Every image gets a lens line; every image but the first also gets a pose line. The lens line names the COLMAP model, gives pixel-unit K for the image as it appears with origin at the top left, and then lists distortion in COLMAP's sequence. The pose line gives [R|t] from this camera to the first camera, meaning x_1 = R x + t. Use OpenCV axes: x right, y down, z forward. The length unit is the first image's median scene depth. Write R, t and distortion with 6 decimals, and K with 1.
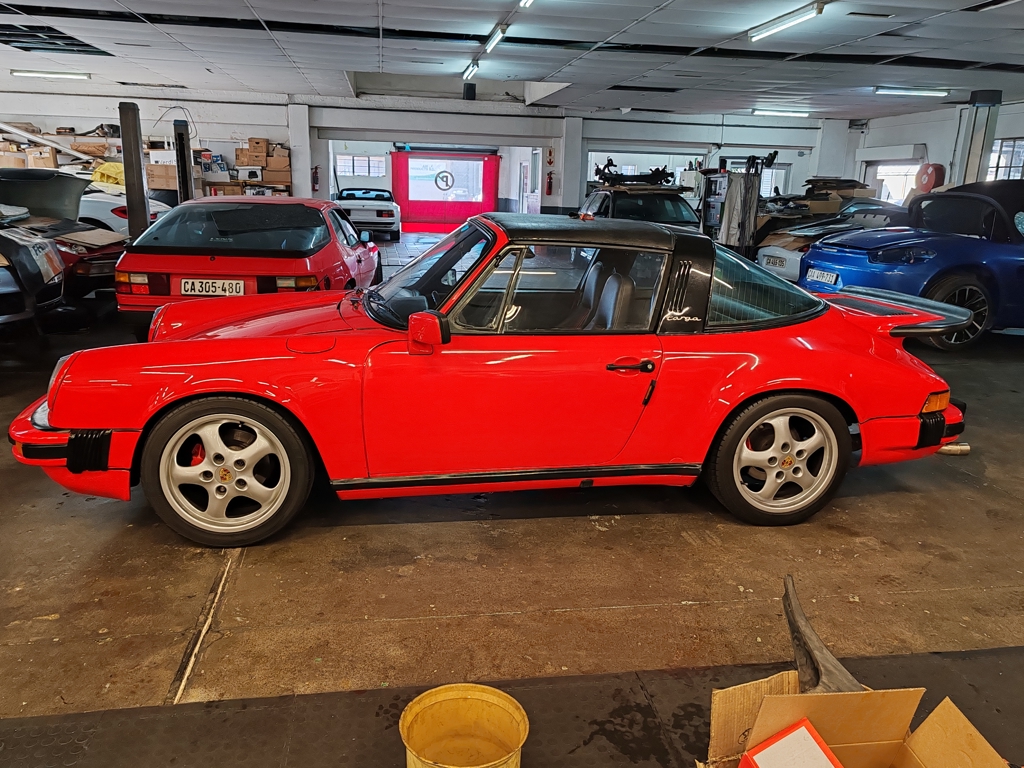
lens RADIAL K [[786.0, 0, 515.3], [0, 786.0, 385.1], [0, 0, 1]] dist [0.021824, -0.009803]
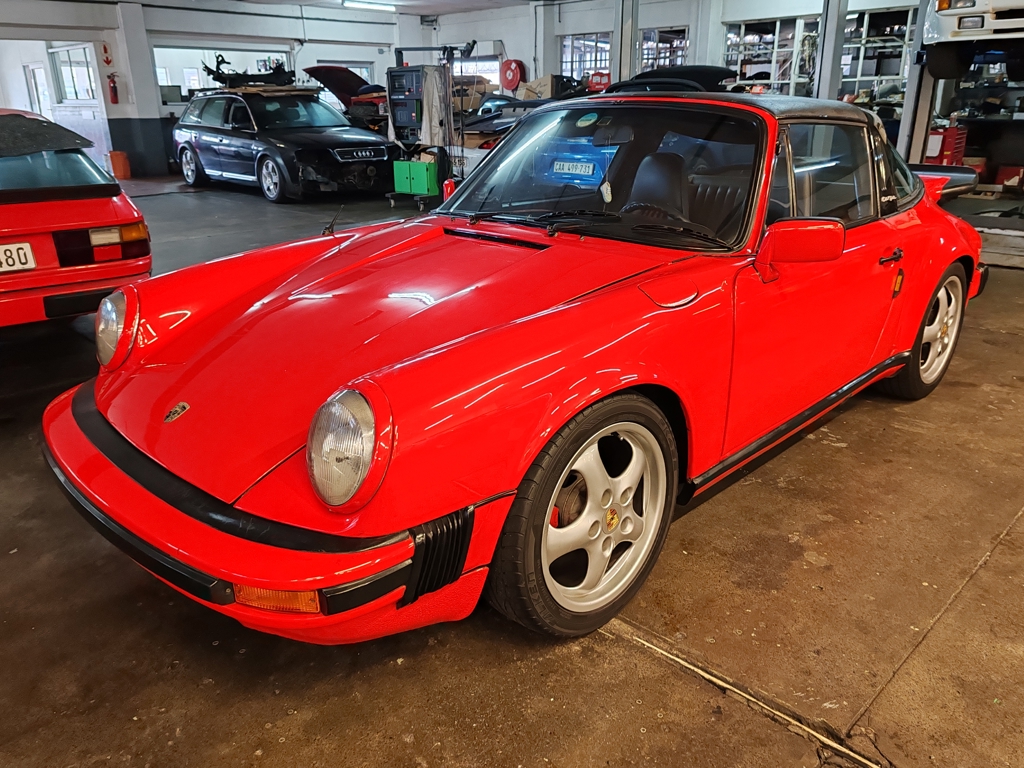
lens RADIAL K [[786.0, 0, 511.1], [0, 786.0, 386.1], [0, 0, 1]] dist [0.021824, -0.009803]
pose [[0.804440, -0.235688, 0.545278, -0.252512], [0.176319, 0.971291, 0.159705, -0.035655], [-0.567264, -0.032330, 0.822901, 0.176280]]
